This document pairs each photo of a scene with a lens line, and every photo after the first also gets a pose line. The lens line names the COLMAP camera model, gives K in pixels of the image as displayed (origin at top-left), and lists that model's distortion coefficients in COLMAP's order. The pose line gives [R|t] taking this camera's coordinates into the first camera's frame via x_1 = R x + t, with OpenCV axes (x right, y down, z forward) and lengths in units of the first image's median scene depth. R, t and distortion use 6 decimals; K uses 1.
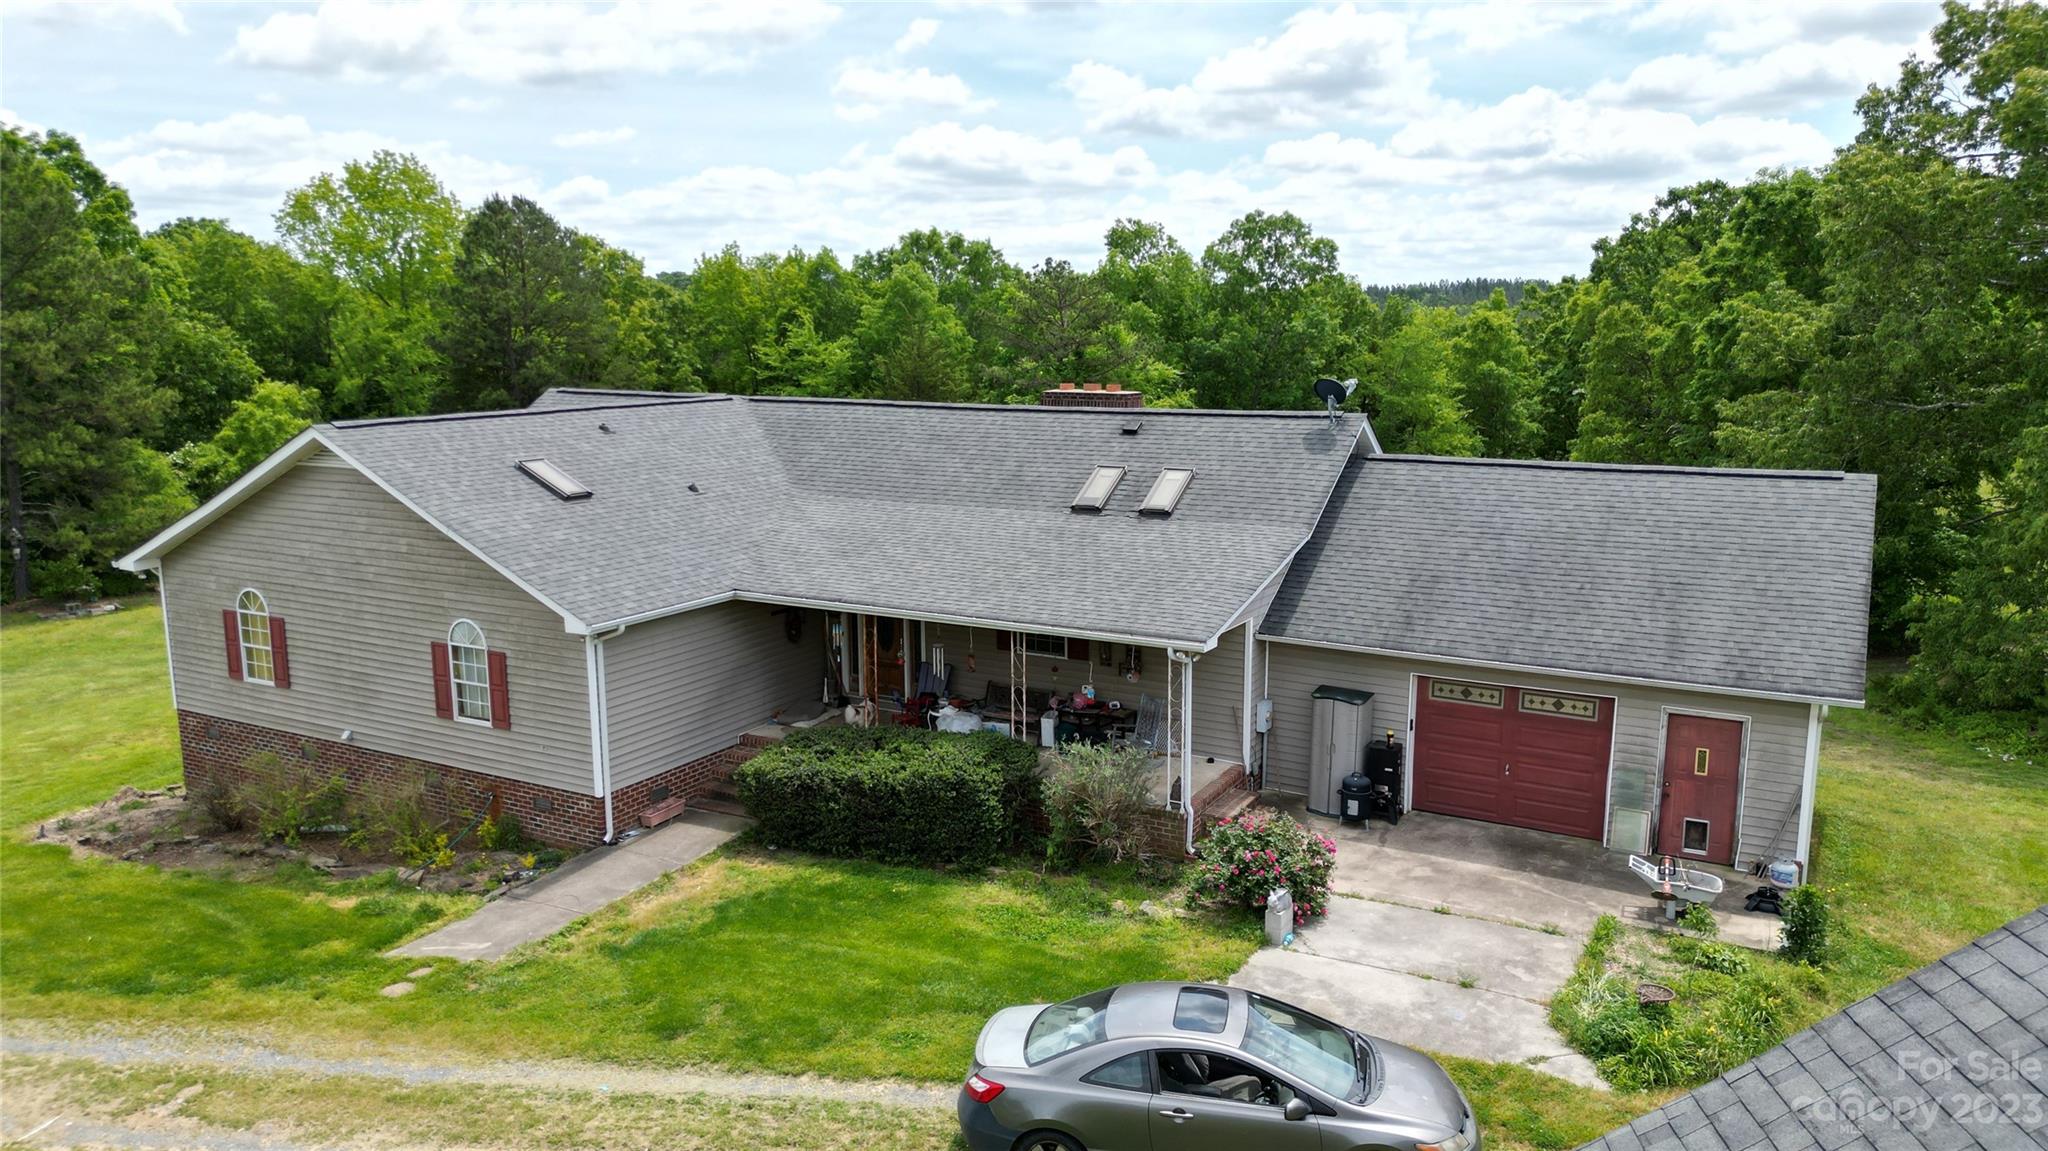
lens RADIAL K [[1429.3, 0, 1016.0], [0, 1429.3, 581.5], [0, 0, 1]] dist [0.072811, -0.073750]
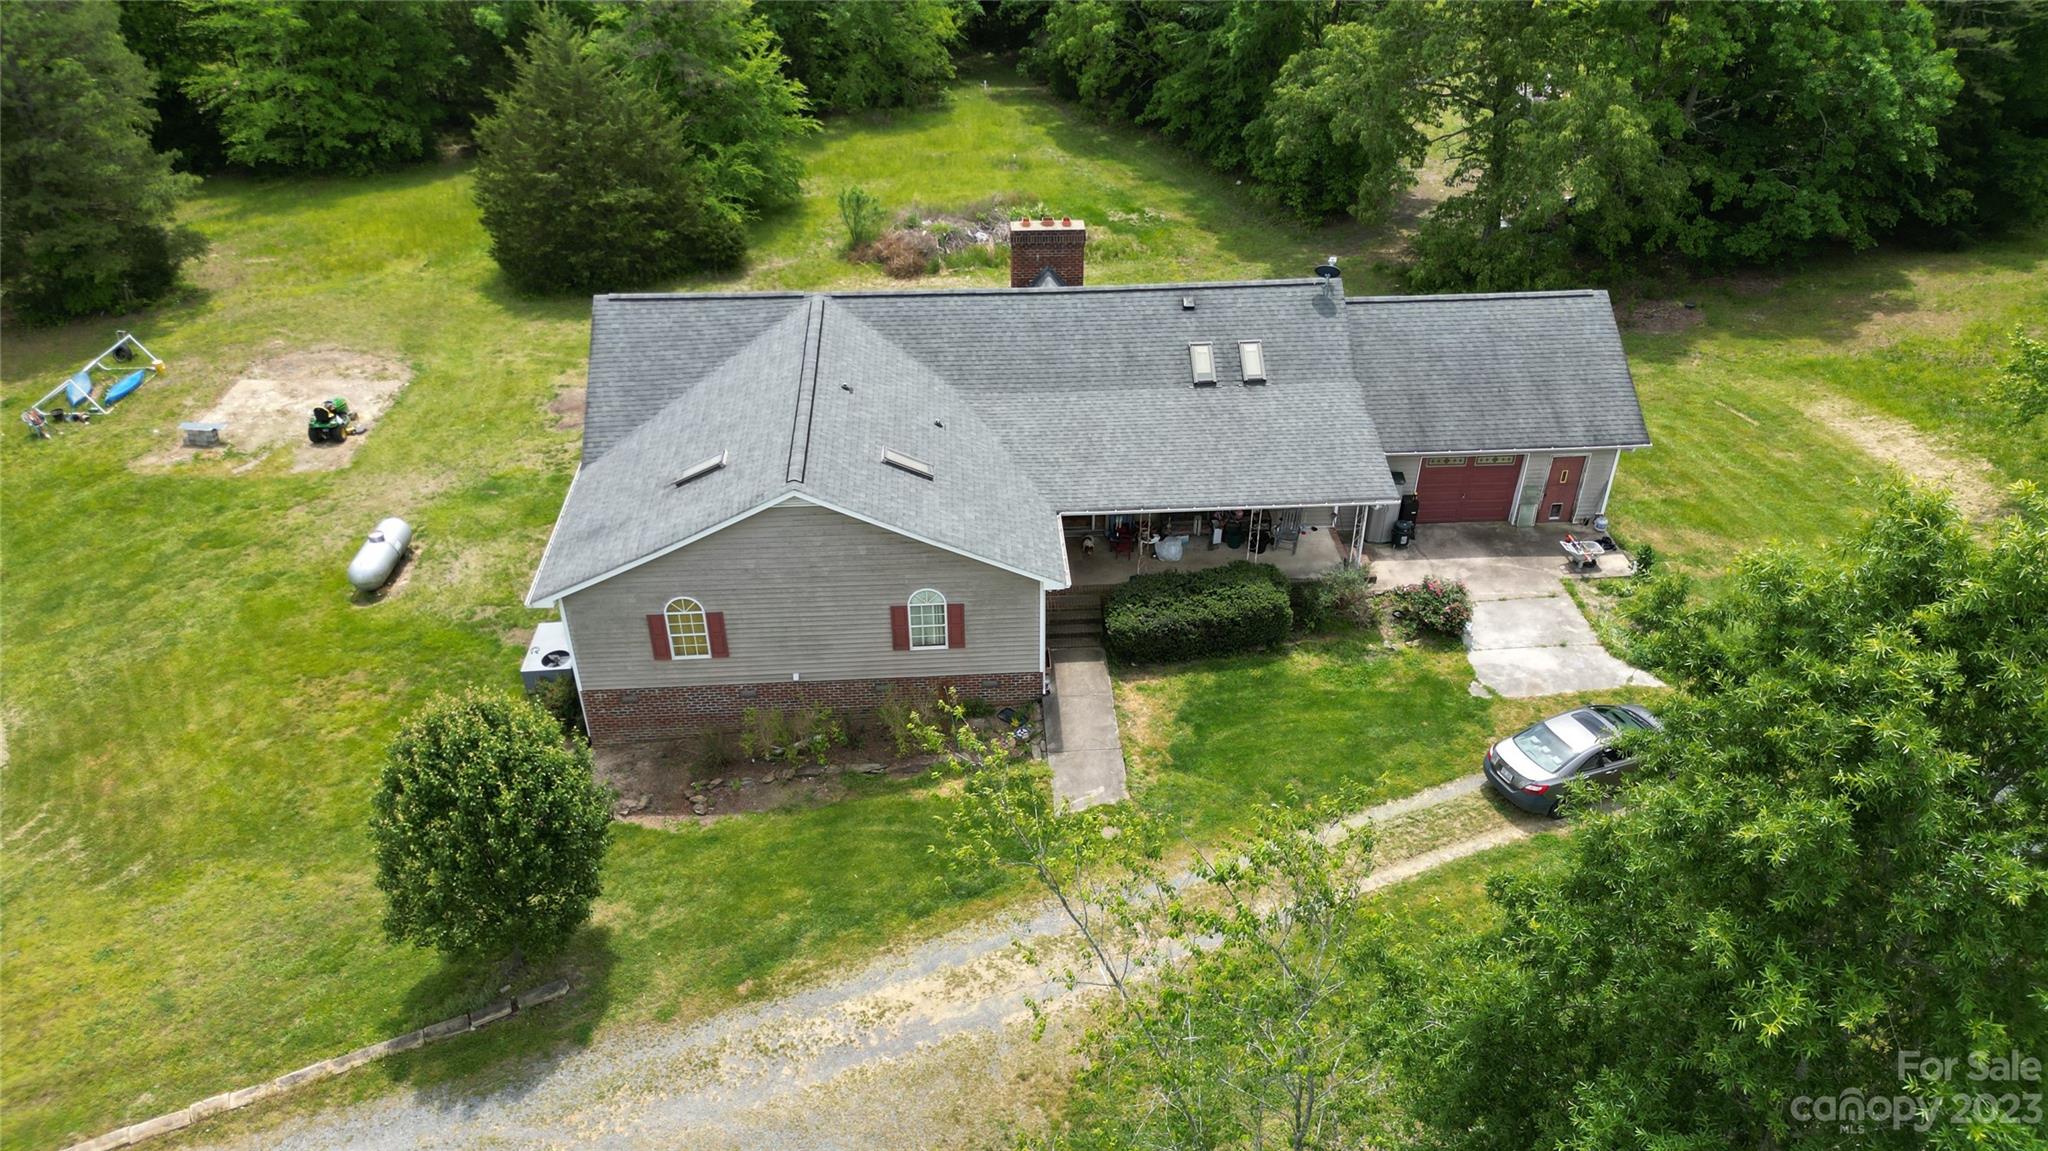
lens RADIAL K [[1429.3, 0, 1016.0], [0, 1429.3, 581.5], [0, 0, 1]] dist [0.072811, -0.073750]
pose [[0.842950, -0.301778, 0.445382, -0.992606], [0.099640, 0.901111, 0.421984, -0.603876], [-0.528685, -0.311333, 0.789661, -0.171040]]
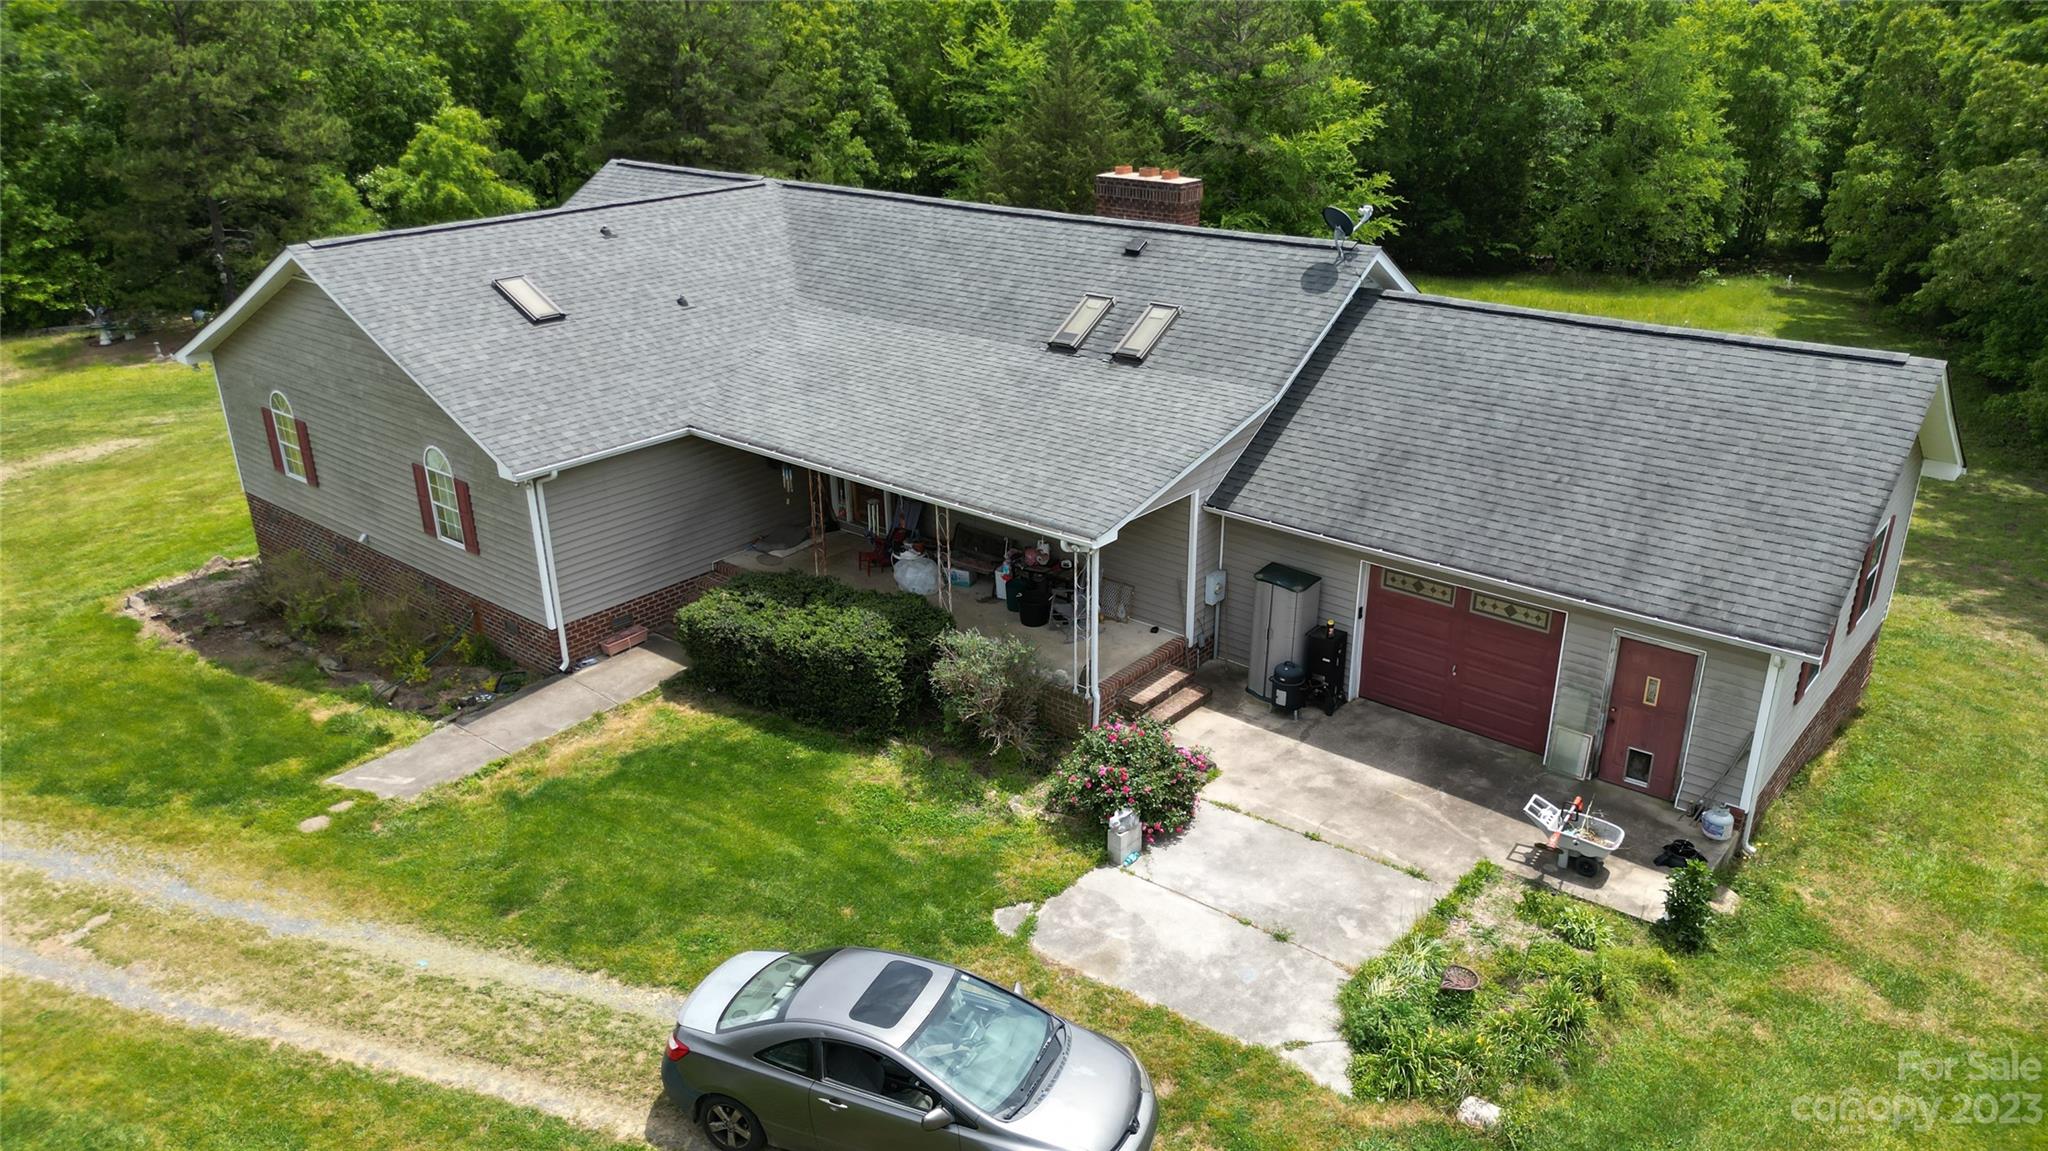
lens RADIAL K [[1429.3, 0, 1016.0], [0, 1429.3, 581.5], [0, 0, 1]] dist [0.072811, -0.073750]
pose [[0.982548, 0.063573, -0.174811, 0.224932], [-0.024152, 0.975431, 0.218979, -0.122582], [0.184437, -0.210935, 0.959942, 0.073522]]
